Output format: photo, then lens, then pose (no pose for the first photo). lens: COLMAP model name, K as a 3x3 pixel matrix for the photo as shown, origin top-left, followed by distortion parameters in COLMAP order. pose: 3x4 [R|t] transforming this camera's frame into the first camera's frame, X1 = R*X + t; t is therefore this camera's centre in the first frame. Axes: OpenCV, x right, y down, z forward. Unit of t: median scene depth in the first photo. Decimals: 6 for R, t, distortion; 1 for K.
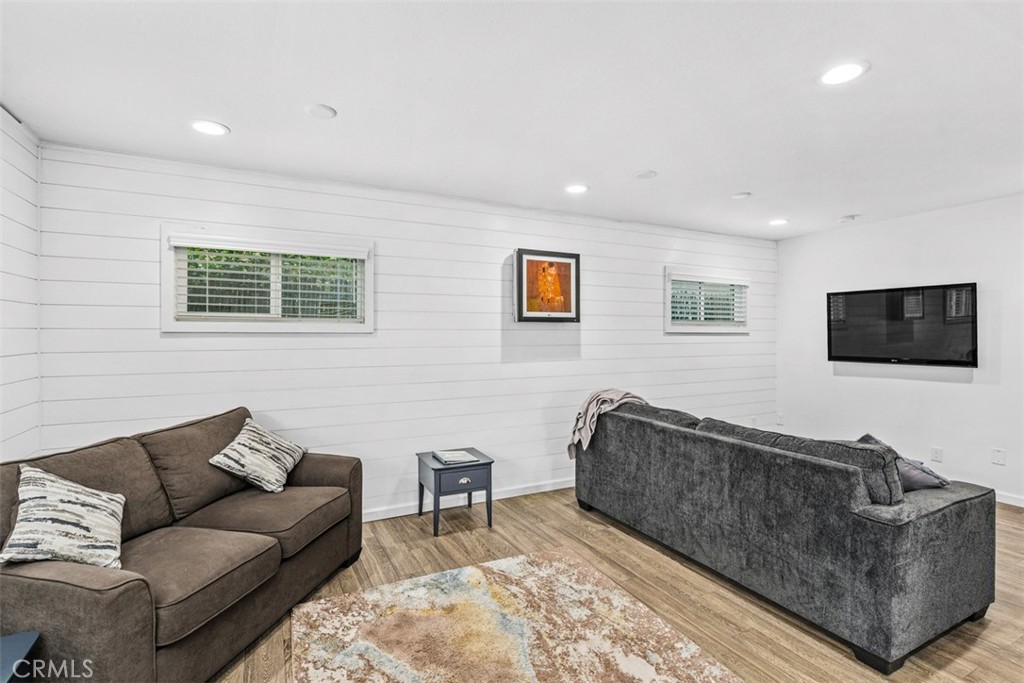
lens RADIAL K [[474.0, 0, 534.8], [0, 474.0, 332.7], [0, 0, 1]] dist [0.003237, -0.000010]
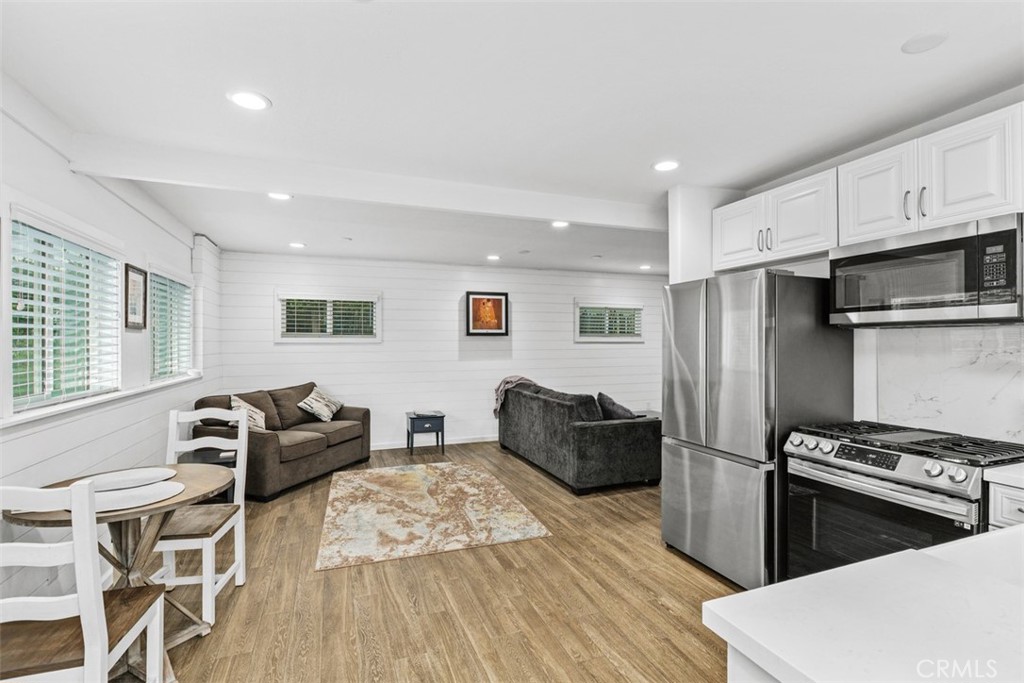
lens RADIAL K [[474.0, 0, 513.1], [0, 474.0, 340.9], [0, 0, 1]] dist [0.003237, -0.000010]
pose [[0.986374, -0.006776, -0.164378, 0.454110], [0.005623, 0.999956, -0.007478, 0.008998], [0.164421, 0.006452, 0.986369, -0.689781]]
